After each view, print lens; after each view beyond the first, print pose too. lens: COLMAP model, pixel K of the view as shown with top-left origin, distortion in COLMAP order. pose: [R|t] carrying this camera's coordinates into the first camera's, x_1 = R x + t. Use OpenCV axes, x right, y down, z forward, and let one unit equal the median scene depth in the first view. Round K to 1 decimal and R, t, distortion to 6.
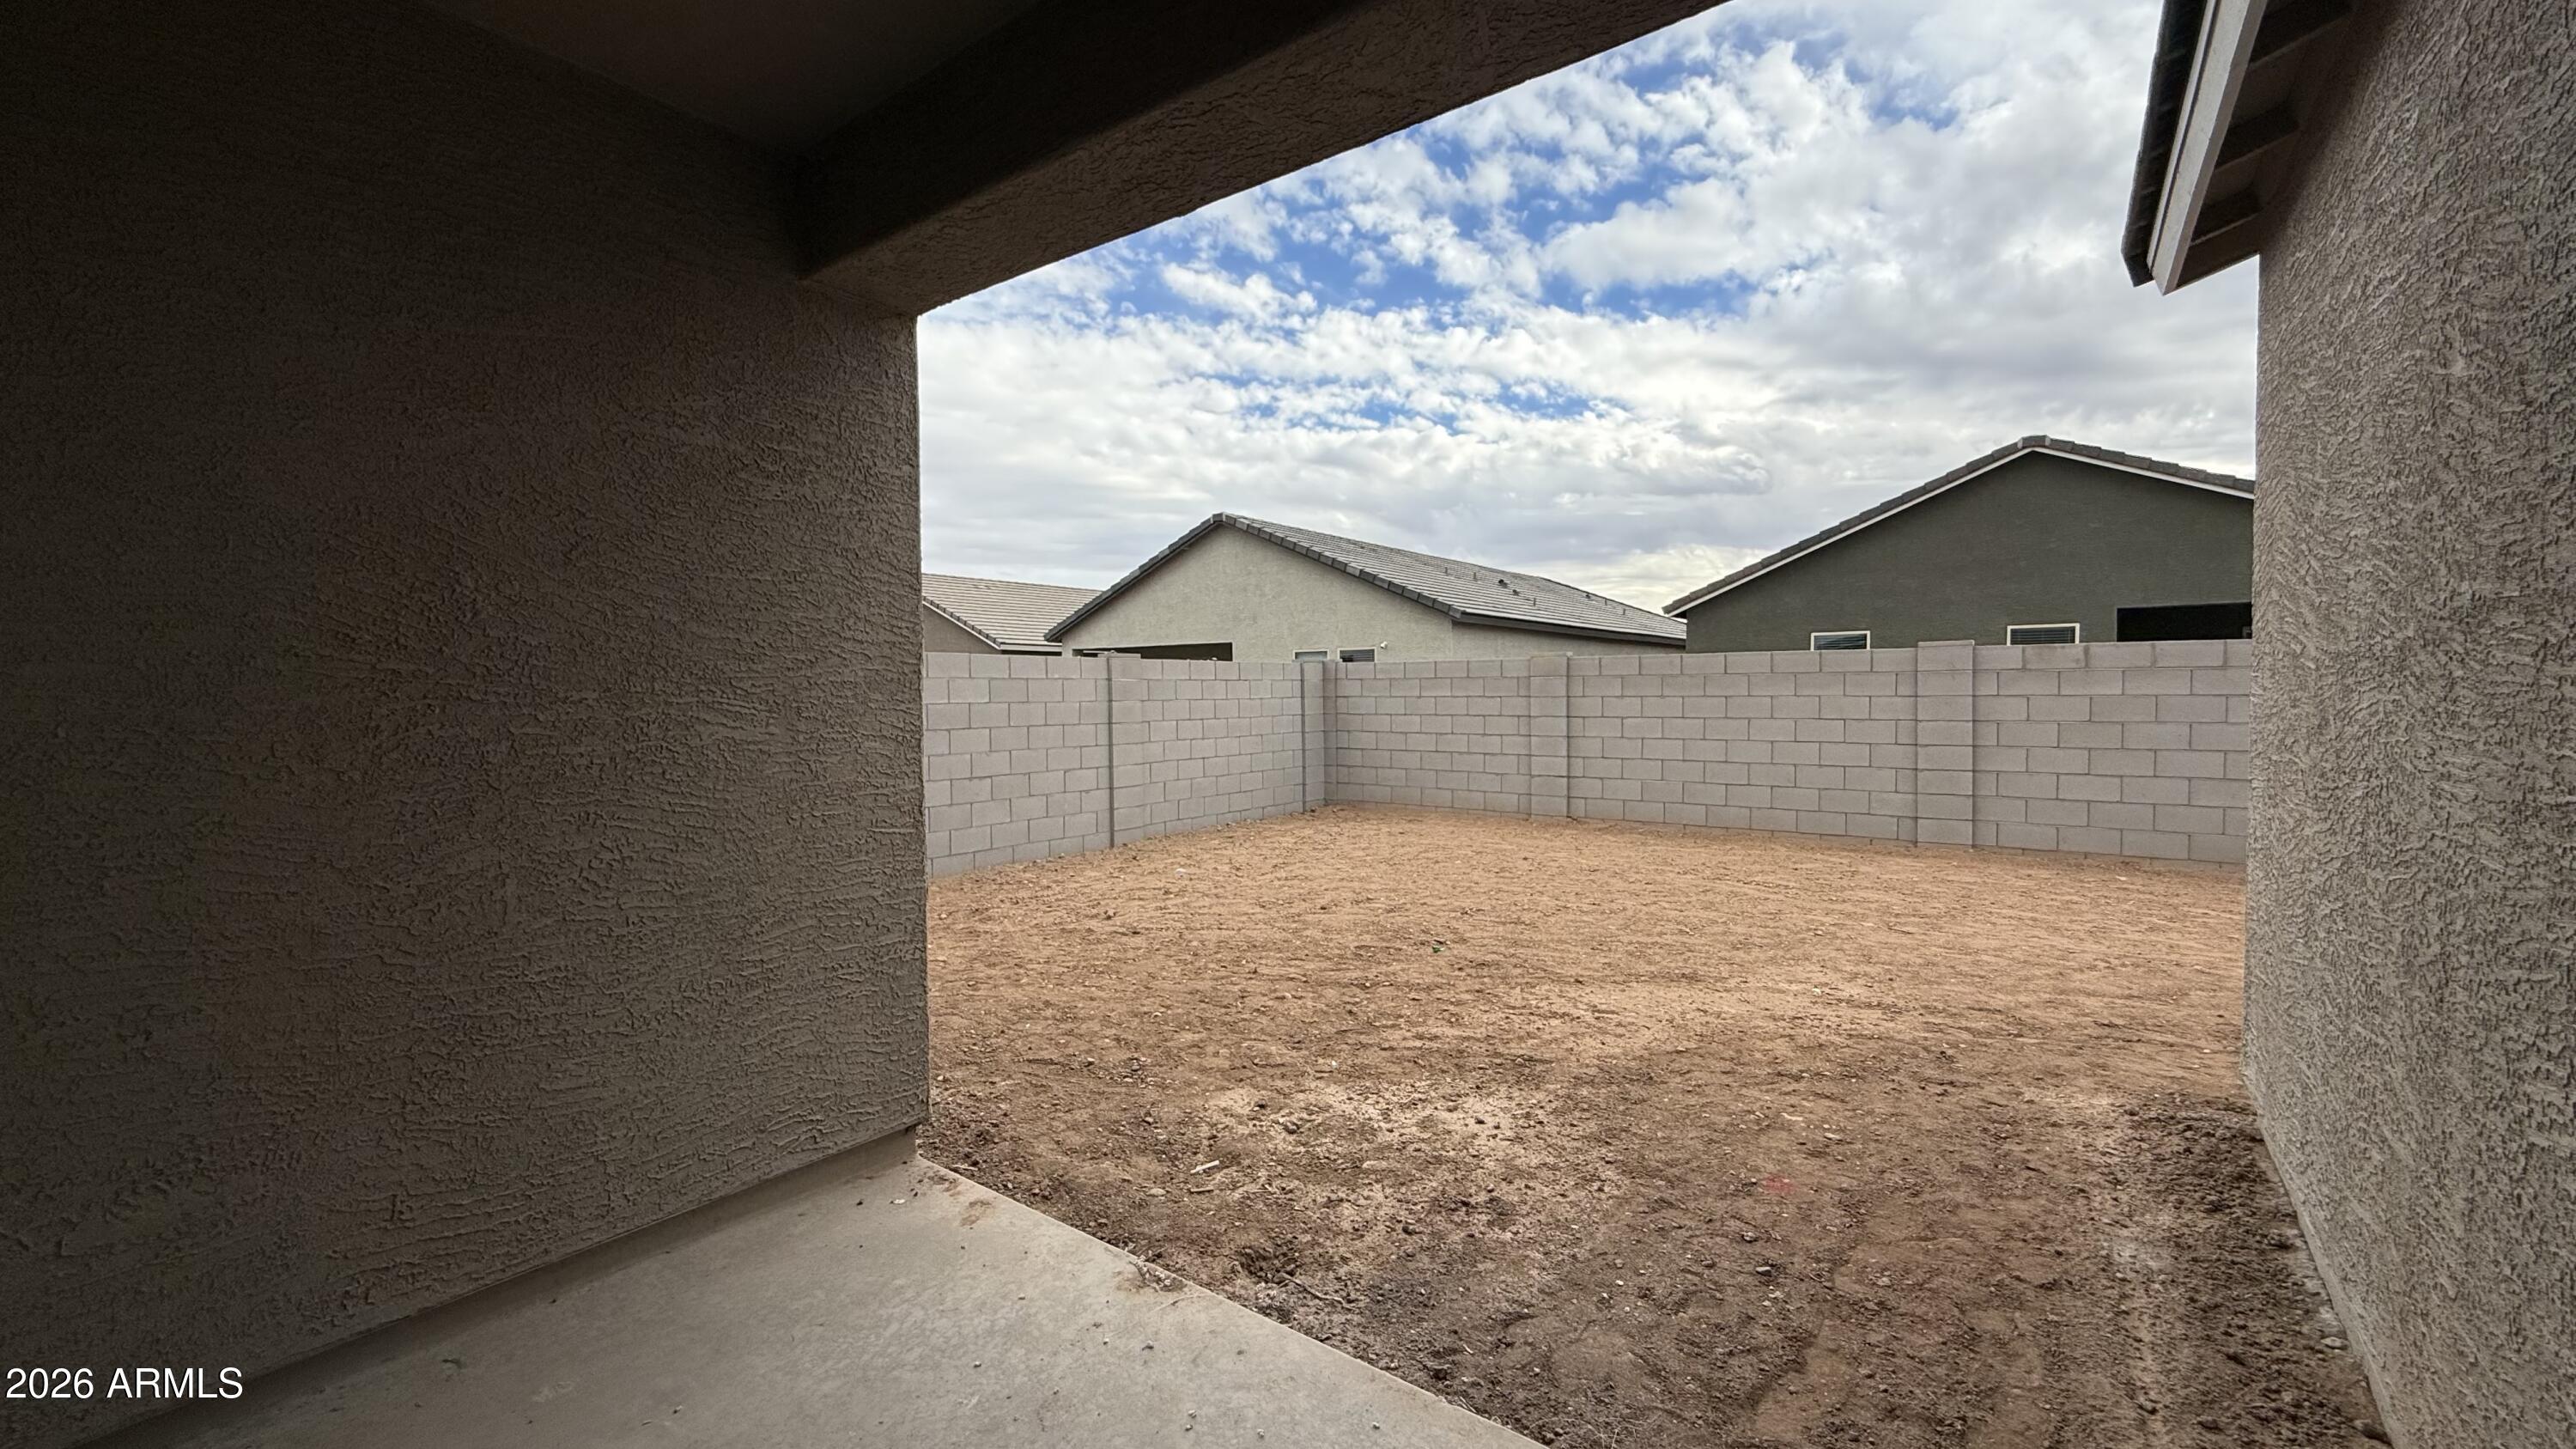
lens RADIAL K [[1024.1, 0, 1288.0], [0, 1024.1, 724.5], [0, 0, 1]] dist [0.000090, 0.000036]
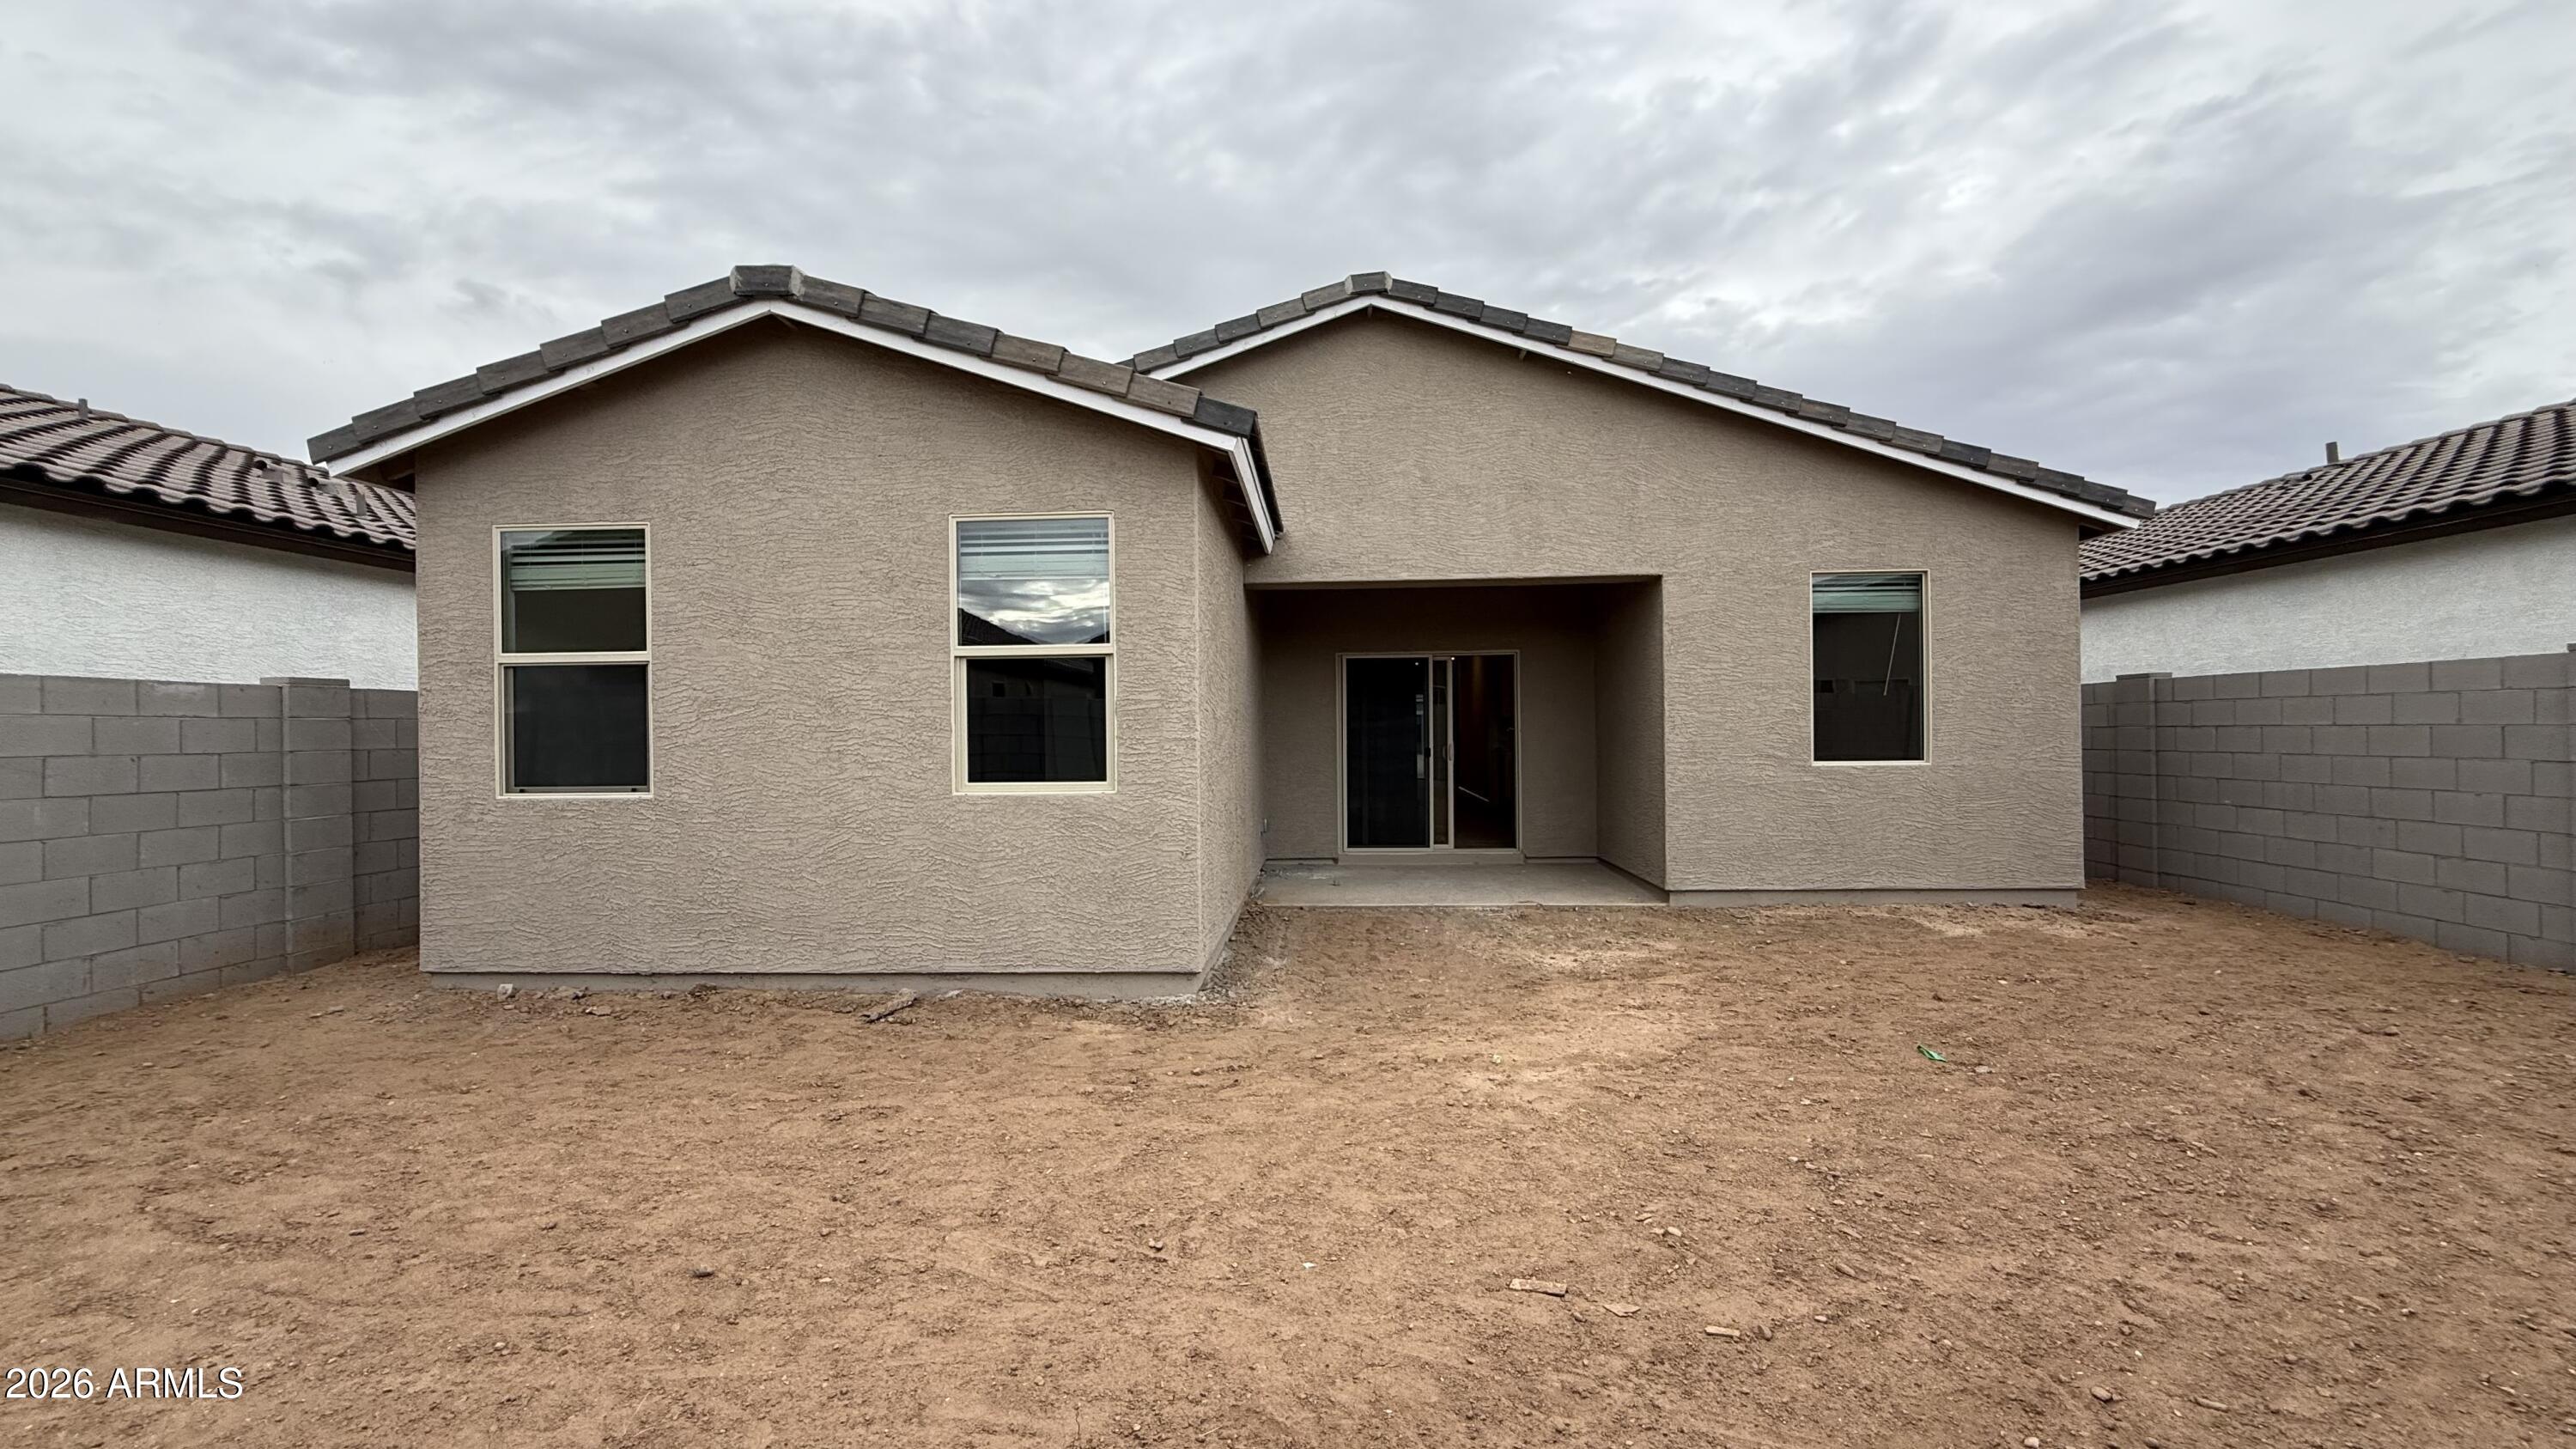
lens RADIAL K [[1024.1, 0, 1288.0], [0, 1024.1, 724.5], [0, 0, 1]] dist [0.000090, 0.000036]
pose [[-0.825497, 0.012872, -0.564260, 1.150947], [-0.005168, 0.999526, 0.030361, -0.058946], [0.564383, 0.027979, -0.825039, 1.600604]]
